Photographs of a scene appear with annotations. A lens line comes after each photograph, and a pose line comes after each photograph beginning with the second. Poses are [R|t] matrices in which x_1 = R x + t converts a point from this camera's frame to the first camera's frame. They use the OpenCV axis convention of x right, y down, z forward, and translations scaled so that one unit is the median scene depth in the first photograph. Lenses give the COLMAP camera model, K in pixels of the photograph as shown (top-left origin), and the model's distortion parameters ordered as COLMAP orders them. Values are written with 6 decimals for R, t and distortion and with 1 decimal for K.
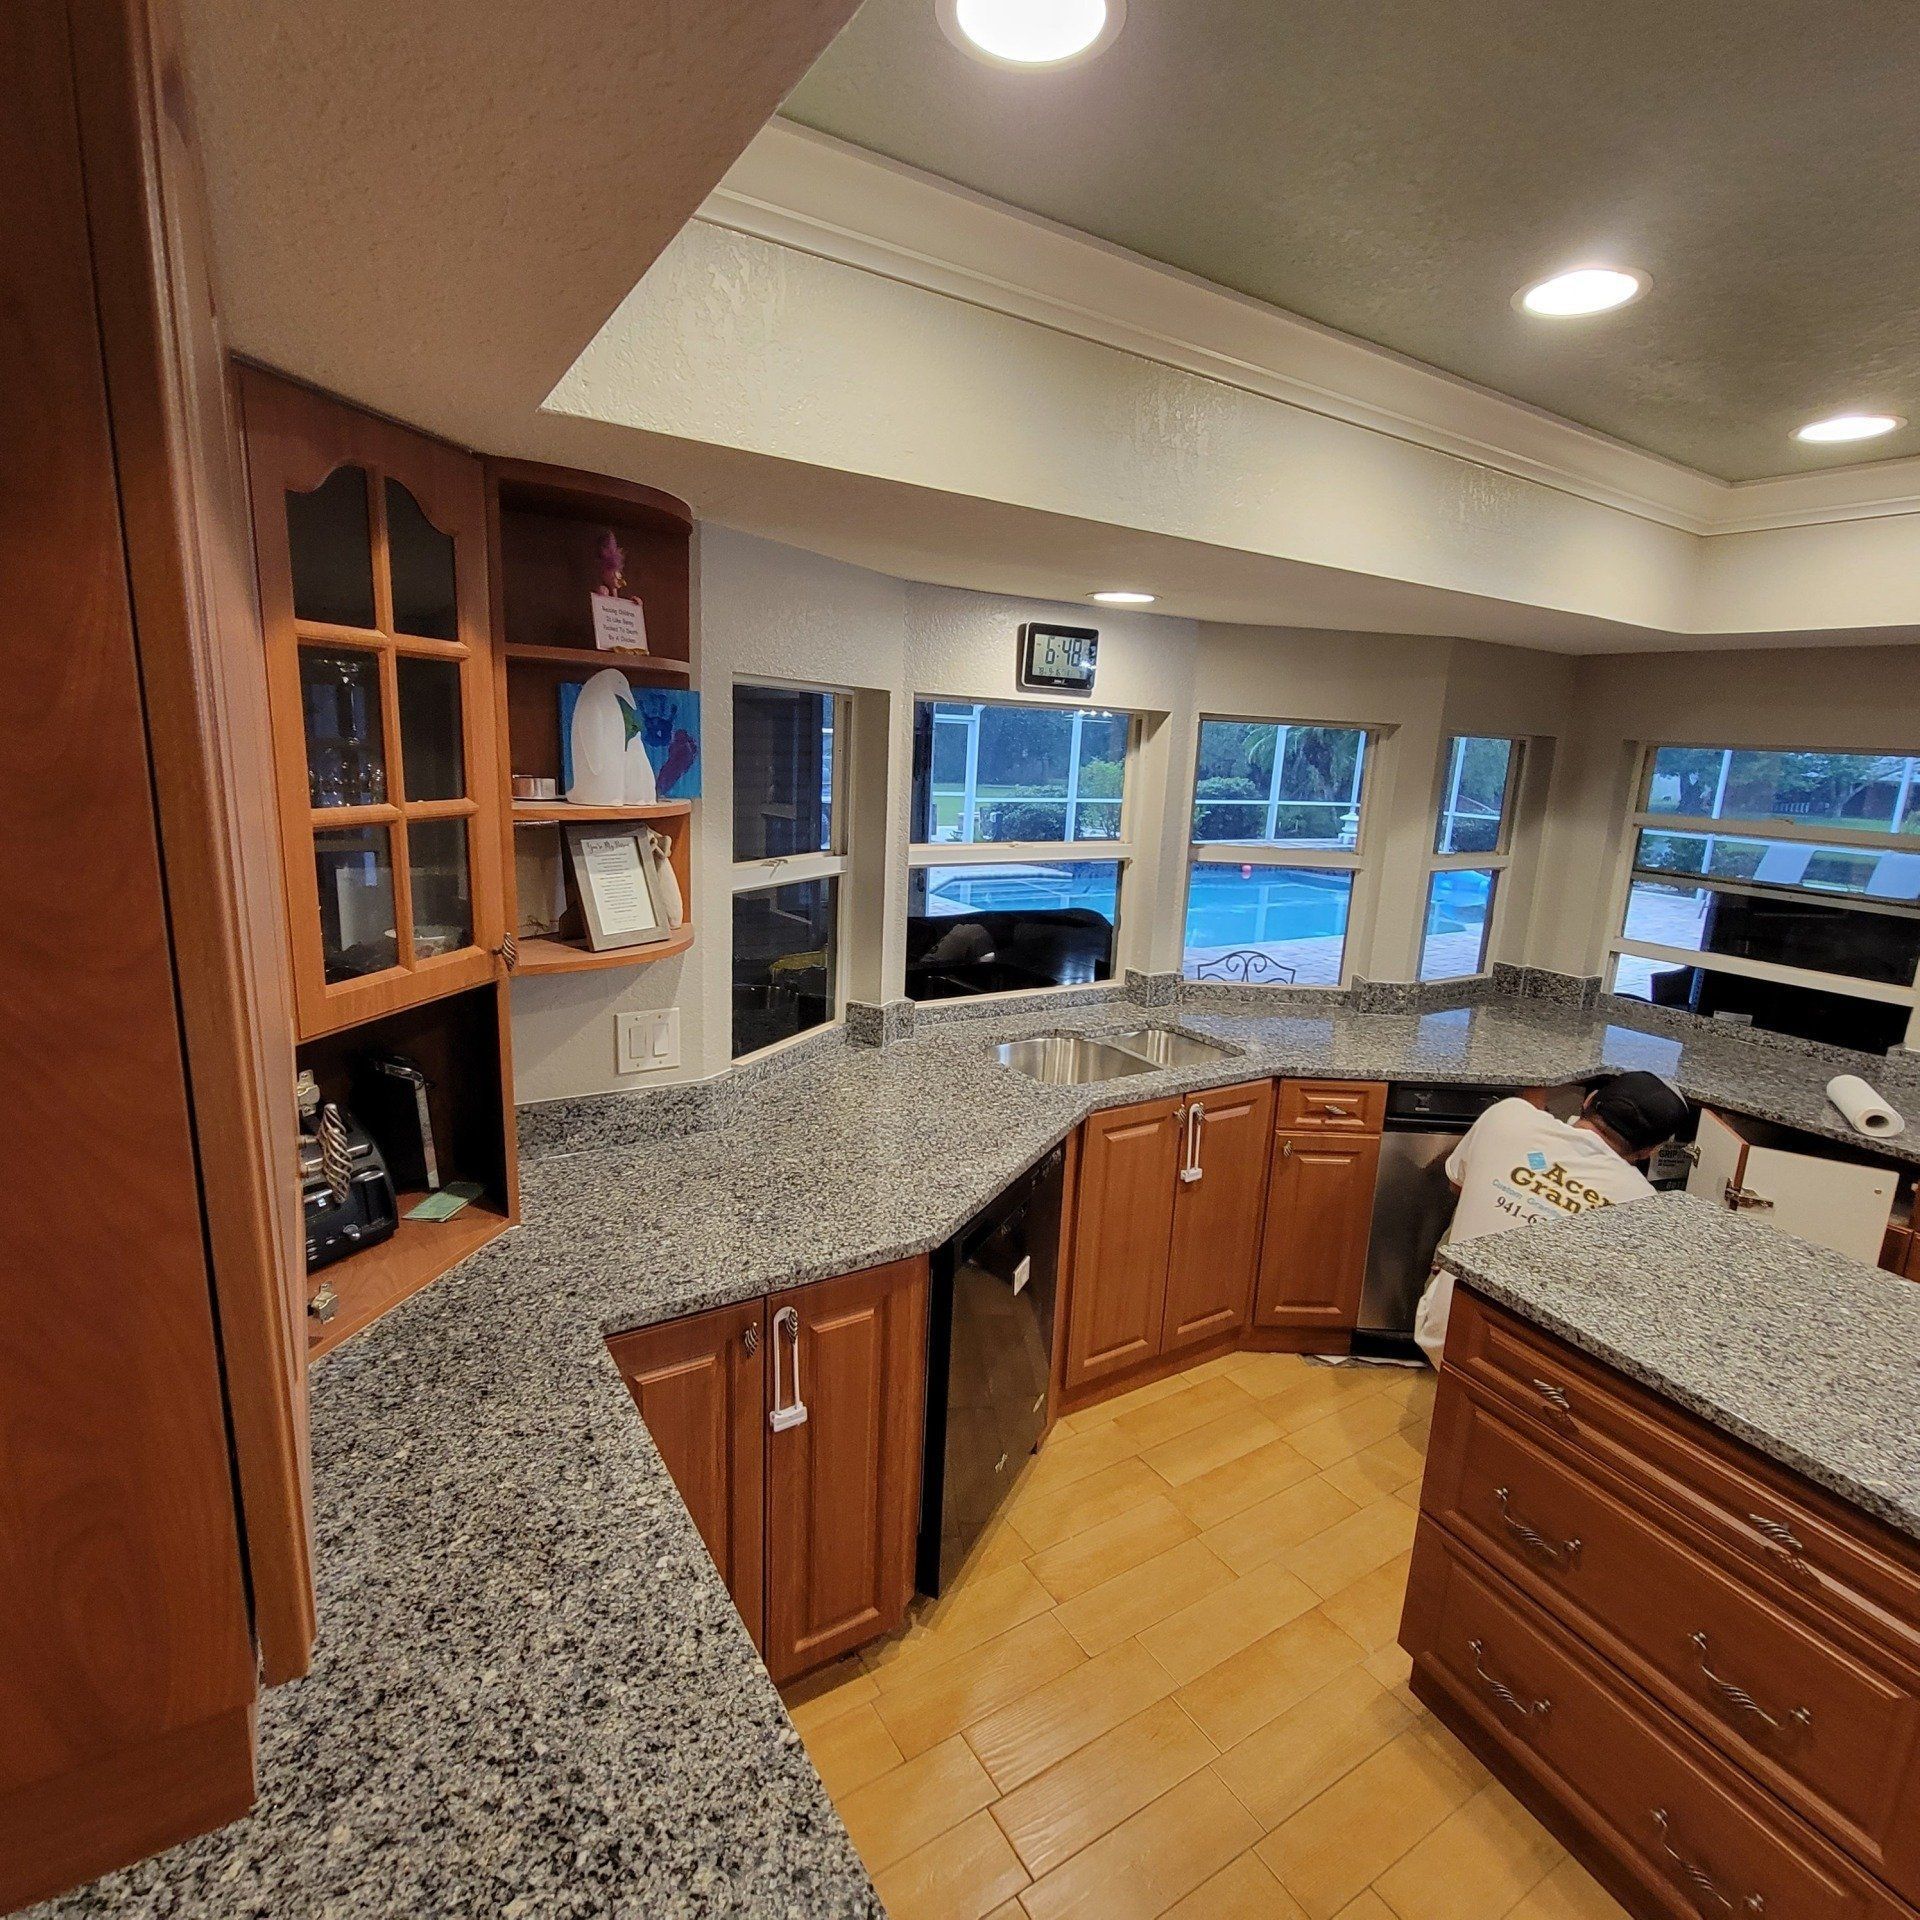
lens RADIAL K [[1038.5, 0, 957.9], [0, 1038.5, 962.9], [0, 0, 1]] dist [-0.004078, -0.000664]
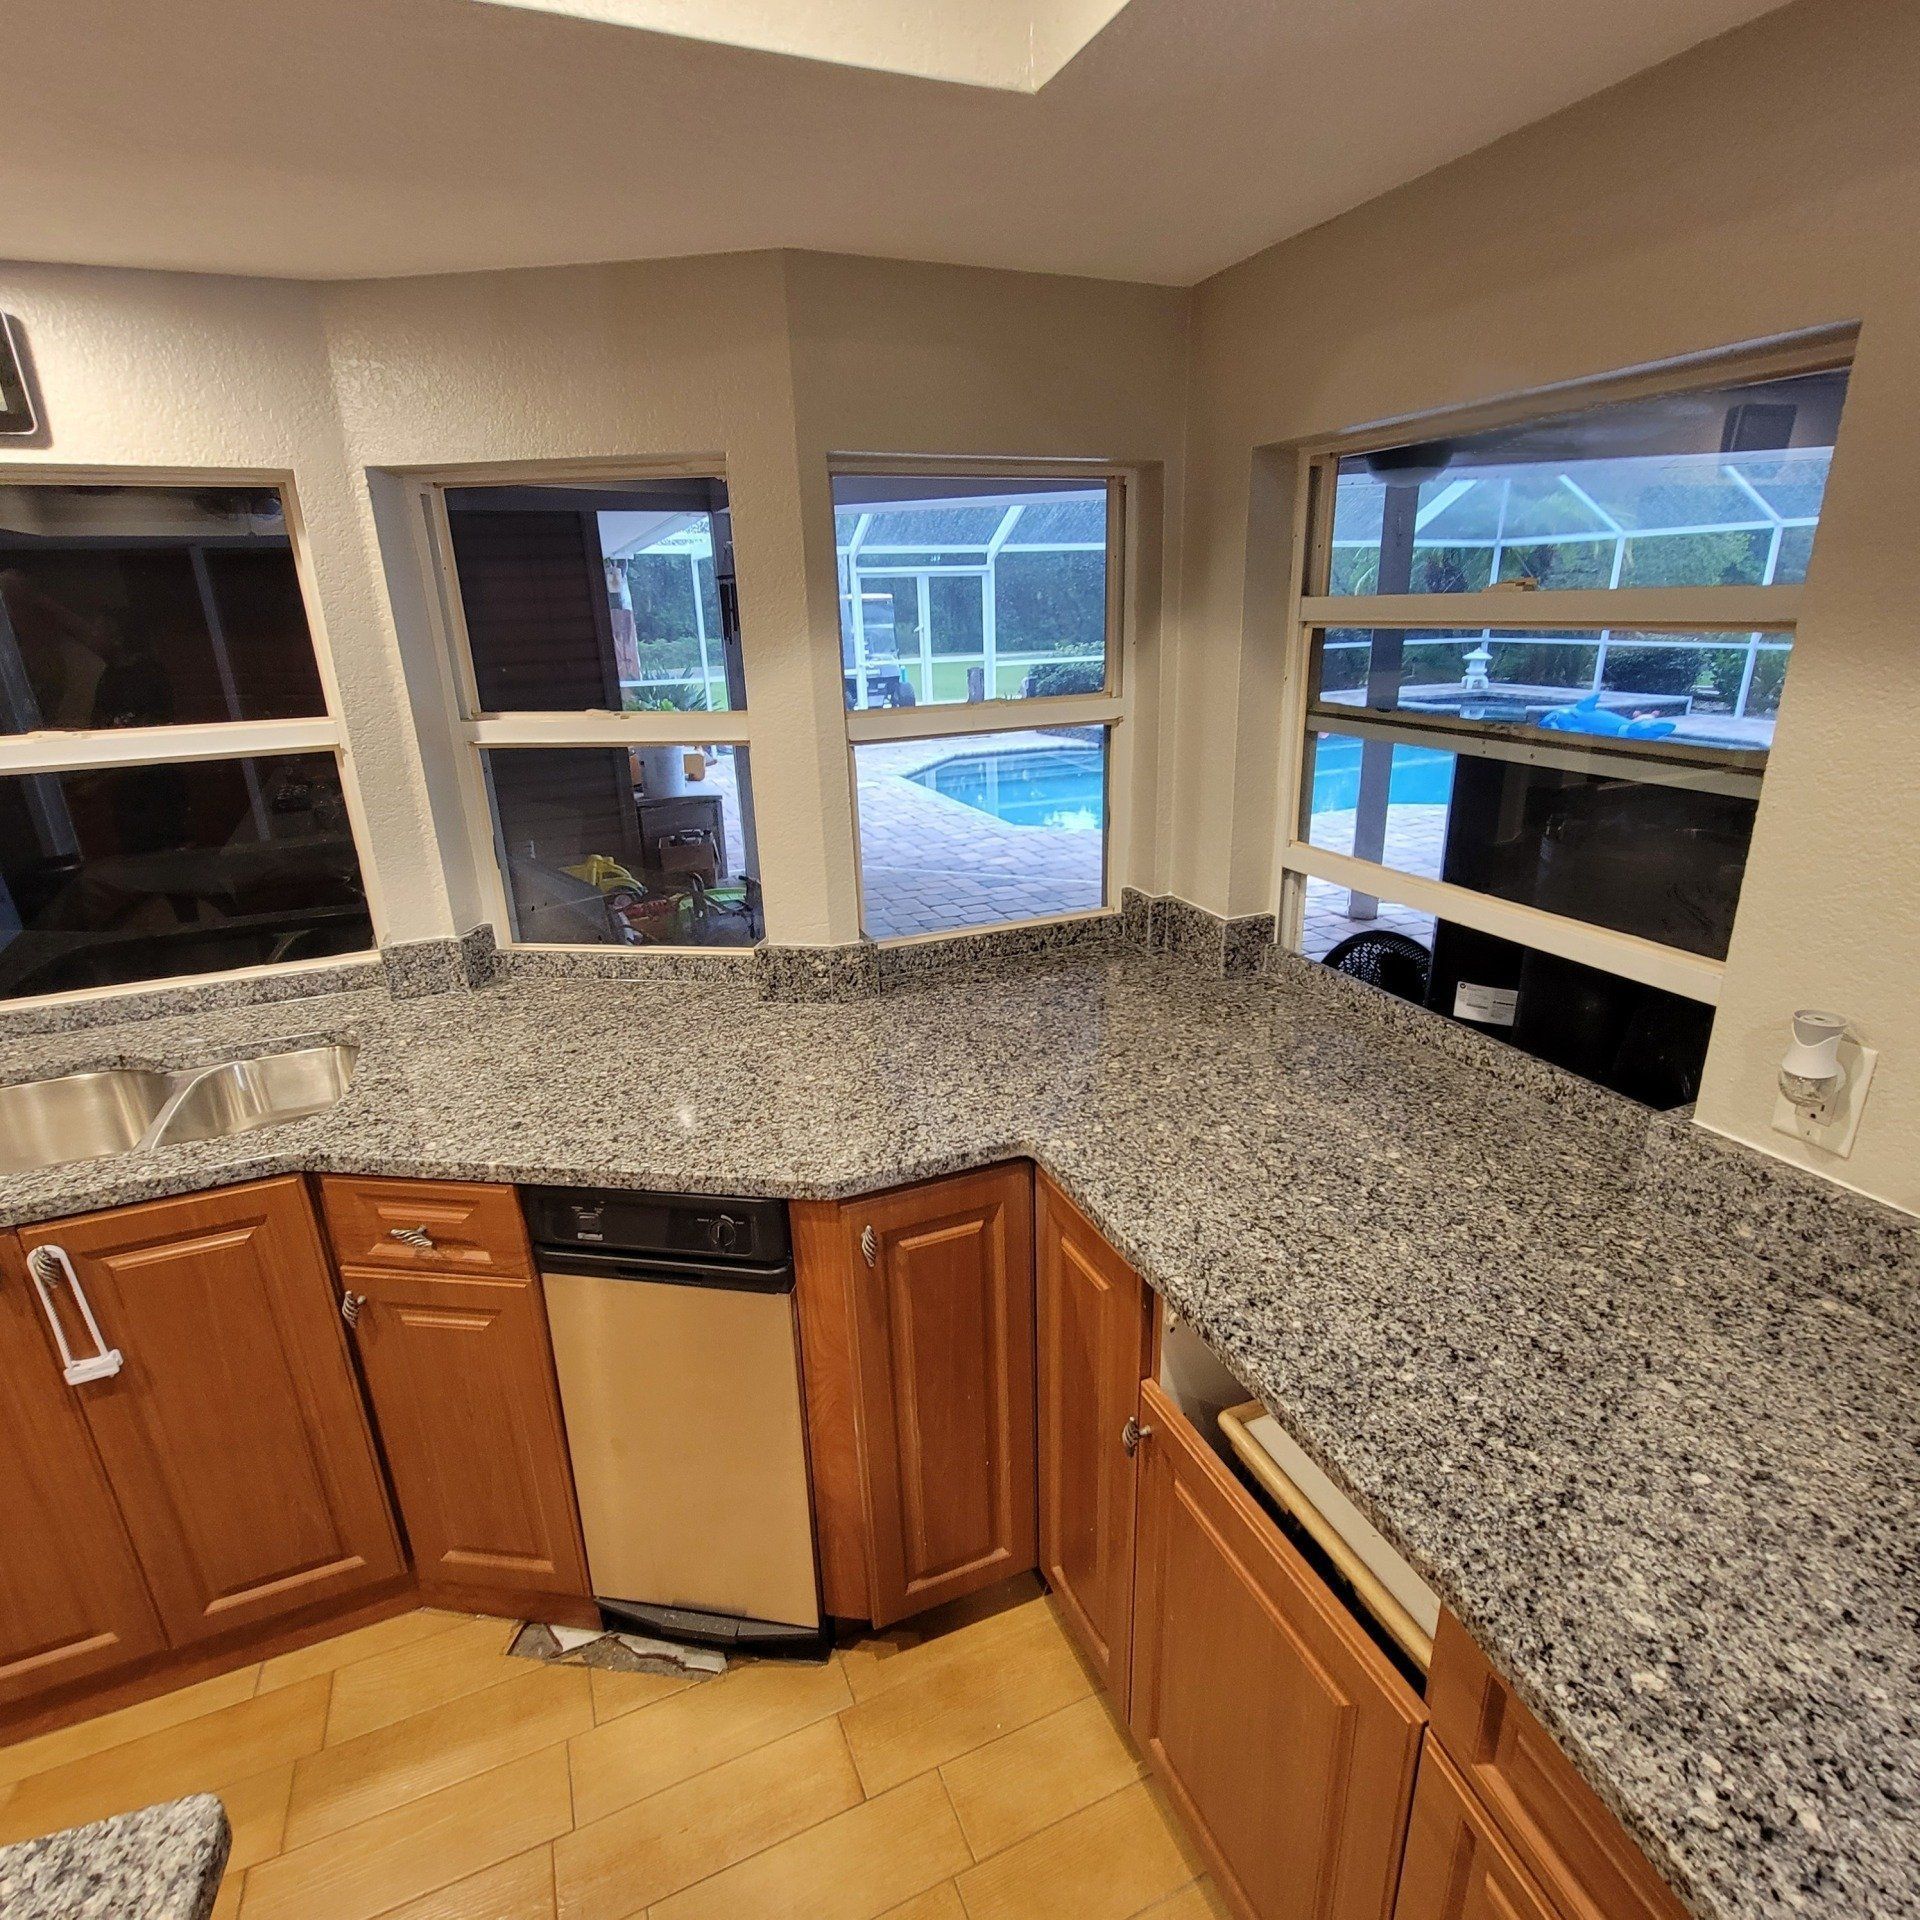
lens RADIAL K [[1038.5, 0, 965.8], [0, 1038.5, 953.0], [0, 0, 1]] dist [-0.004078, -0.000664]
pose [[0.984911, -0.019321, -0.171981, 0.591530], [0.037855, 0.993735, 0.105154, -0.032199], [0.168872, -0.110077, 0.979472, 0.465158]]
